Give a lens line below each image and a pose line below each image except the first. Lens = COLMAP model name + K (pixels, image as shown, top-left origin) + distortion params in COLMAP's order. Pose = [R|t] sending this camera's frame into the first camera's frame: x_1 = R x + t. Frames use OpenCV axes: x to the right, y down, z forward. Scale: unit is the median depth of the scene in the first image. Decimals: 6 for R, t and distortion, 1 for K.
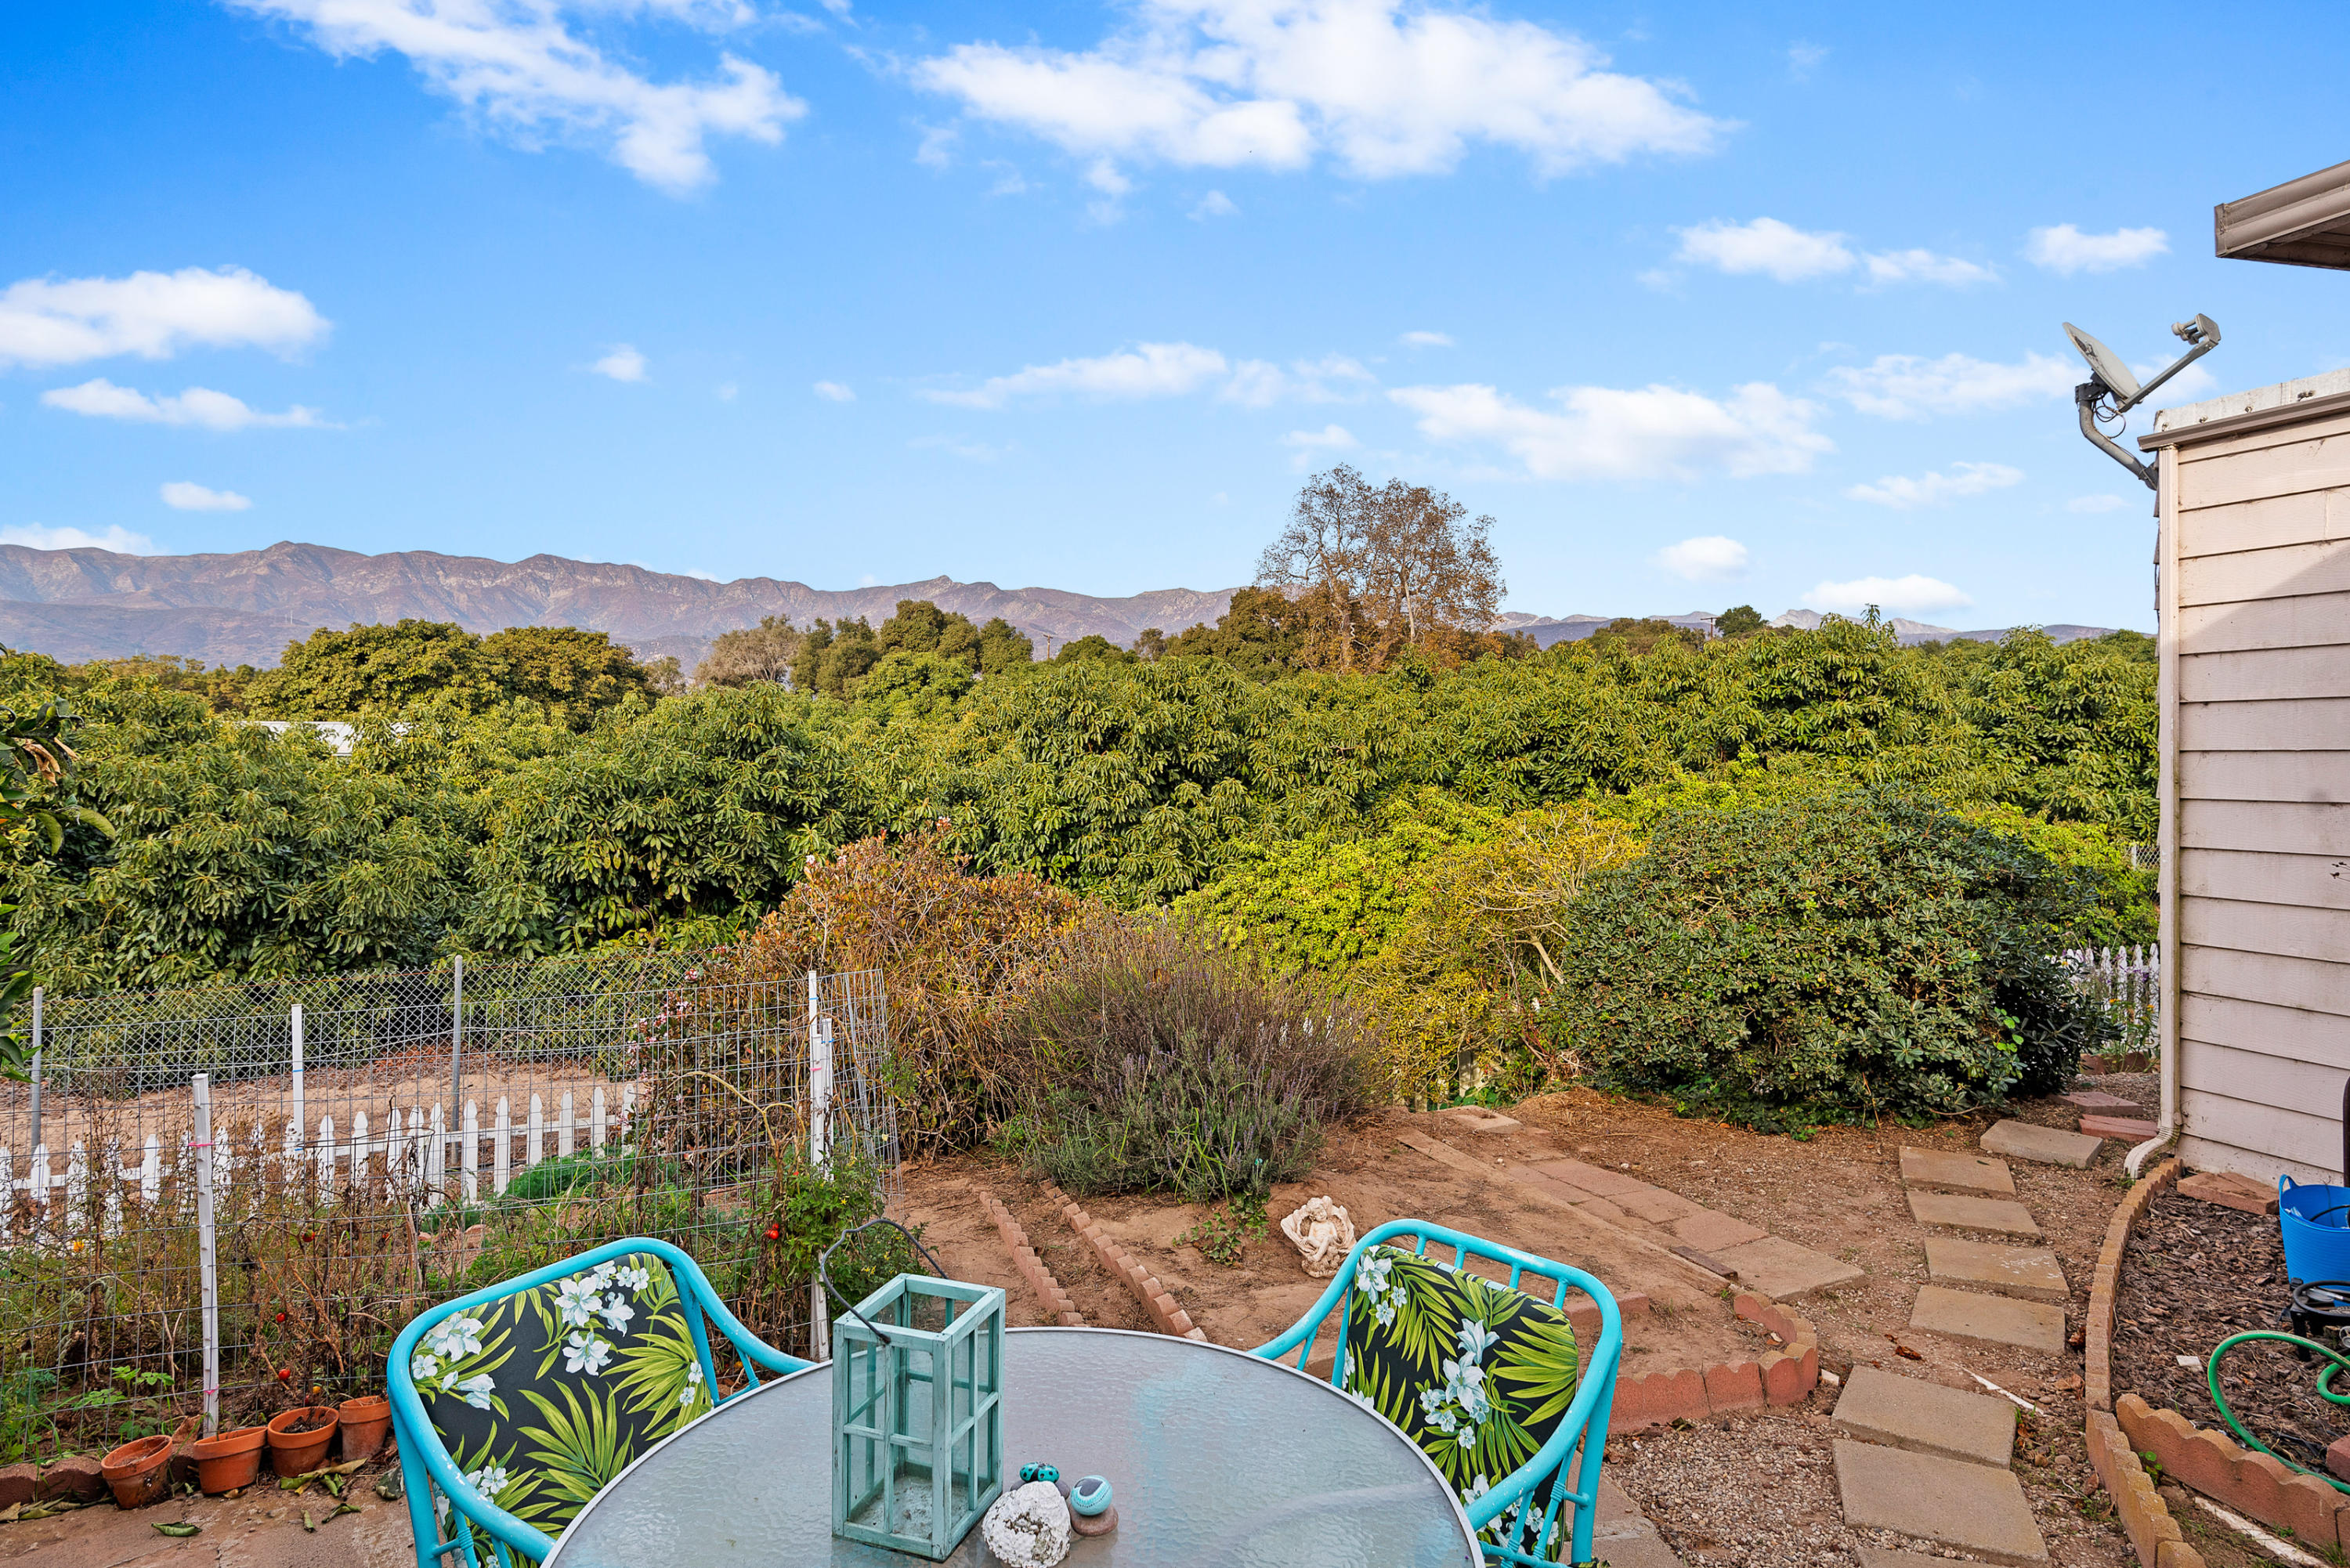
lens RADIAL K [[1301.4, 0, 1178.6], [0, 1301.4, 768.0], [0, 0, 1]] dist [0.010440, -0.008933]
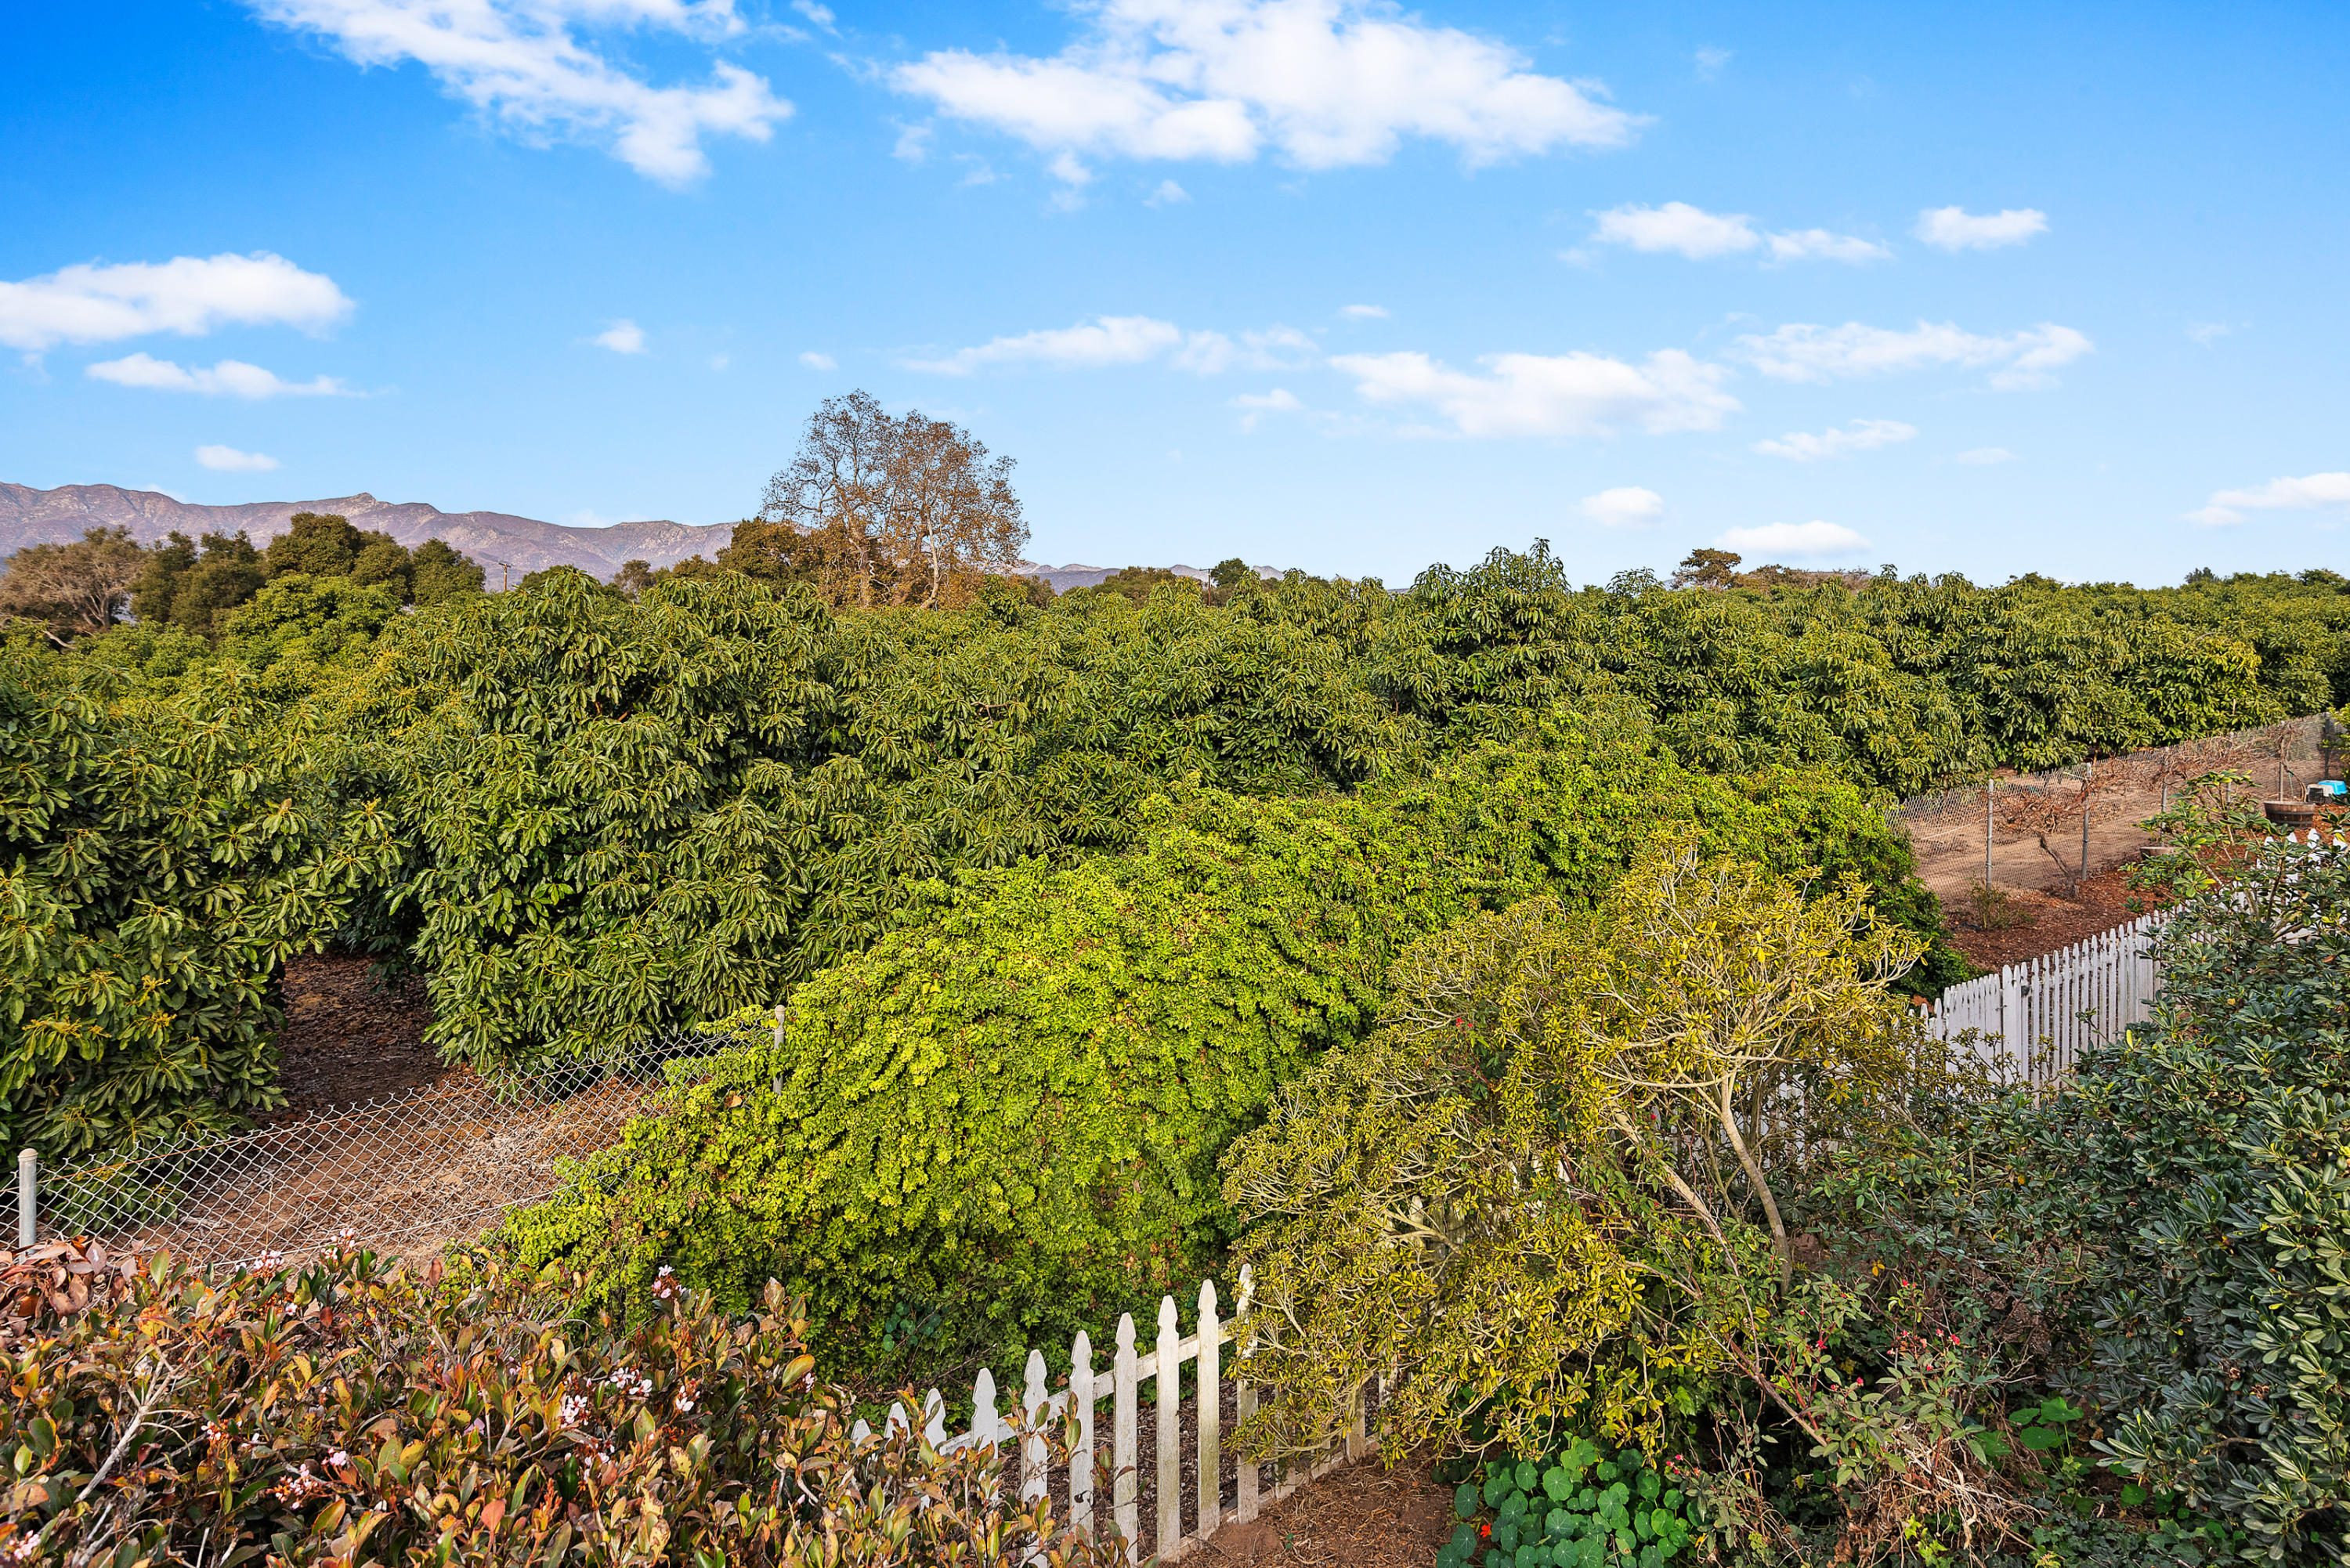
lens RADIAL K [[1301.4, 0, 1201.1], [0, 1301.4, 701.9], [0, 0, 1]] dist [0.010440, -0.008933]
pose [[0.924625, -0.008376, 0.380787, -0.033674], [0.011251, 0.999923, -0.005325, -0.010683], [-0.380713, 0.009208, 0.924647, 0.266736]]
